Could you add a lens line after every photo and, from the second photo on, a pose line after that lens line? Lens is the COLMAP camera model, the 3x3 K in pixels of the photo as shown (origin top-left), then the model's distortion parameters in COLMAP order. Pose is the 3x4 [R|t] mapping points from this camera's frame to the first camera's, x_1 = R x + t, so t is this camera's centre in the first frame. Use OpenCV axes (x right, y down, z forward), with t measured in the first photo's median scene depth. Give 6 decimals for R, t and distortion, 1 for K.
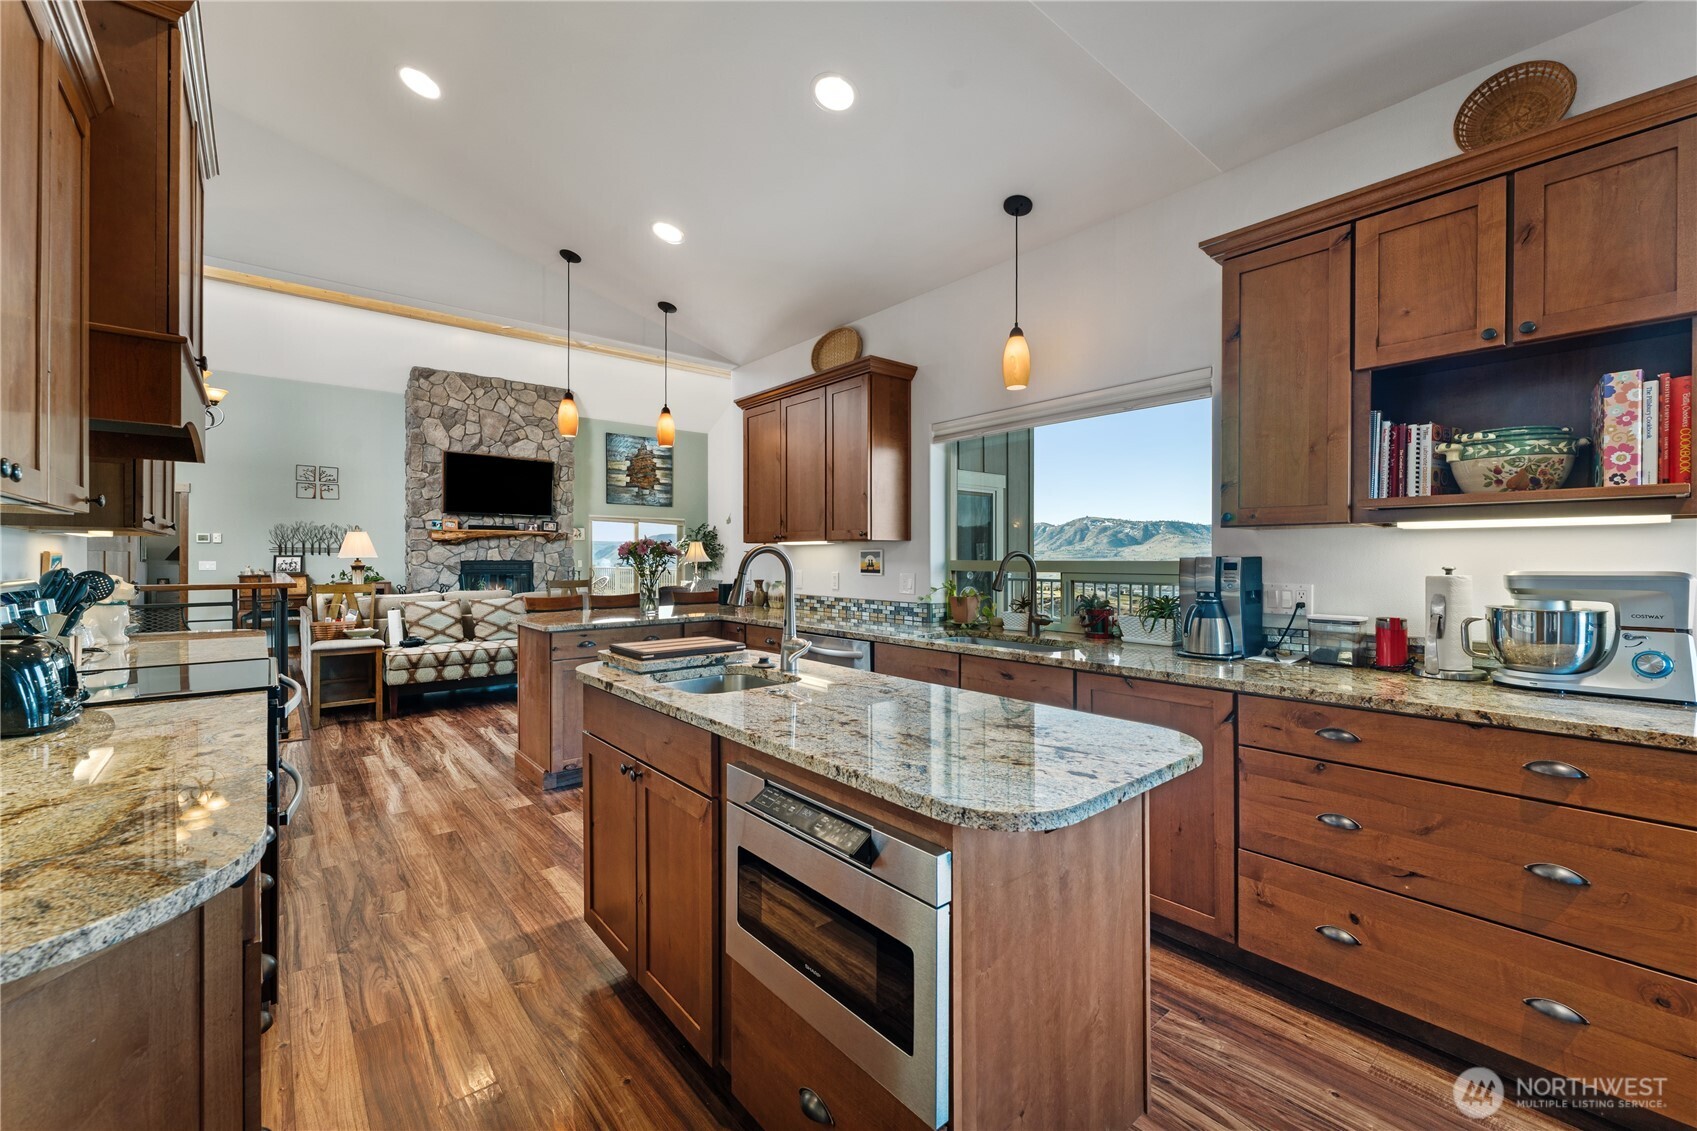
lens RADIAL K [[688.6, 0, 848.5], [0, 688.6, 565.5], [0, 0, 1]] dist [-0.001084, 0.000116]
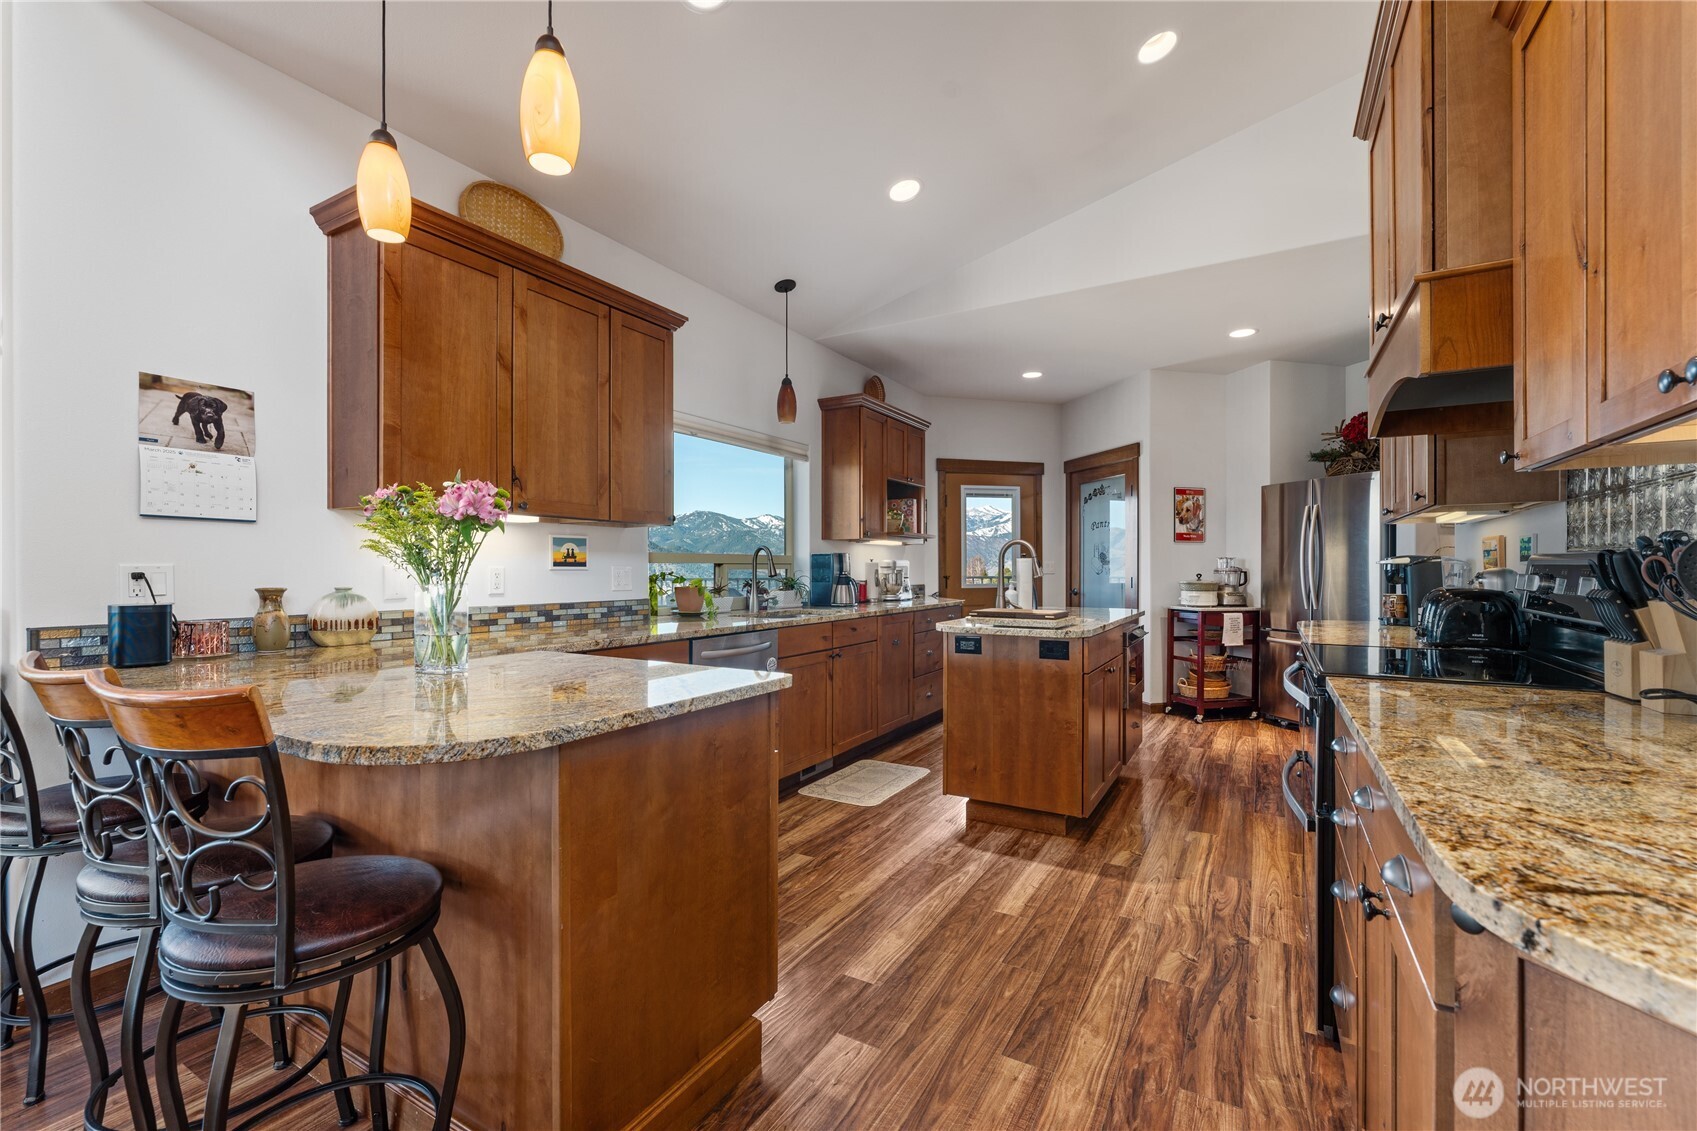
lens RADIAL K [[708.8, 0, 848.5], [0, 708.8, 565.5], [0, 0, 1]] dist [-0.000781, -0.000009]
pose [[-0.329823, 0.006079, 0.944023, -1.035447], [0.015838, 0.999874, -0.000905, 0.019757], [-0.943910, 0.014652, -0.329878, 1.278769]]
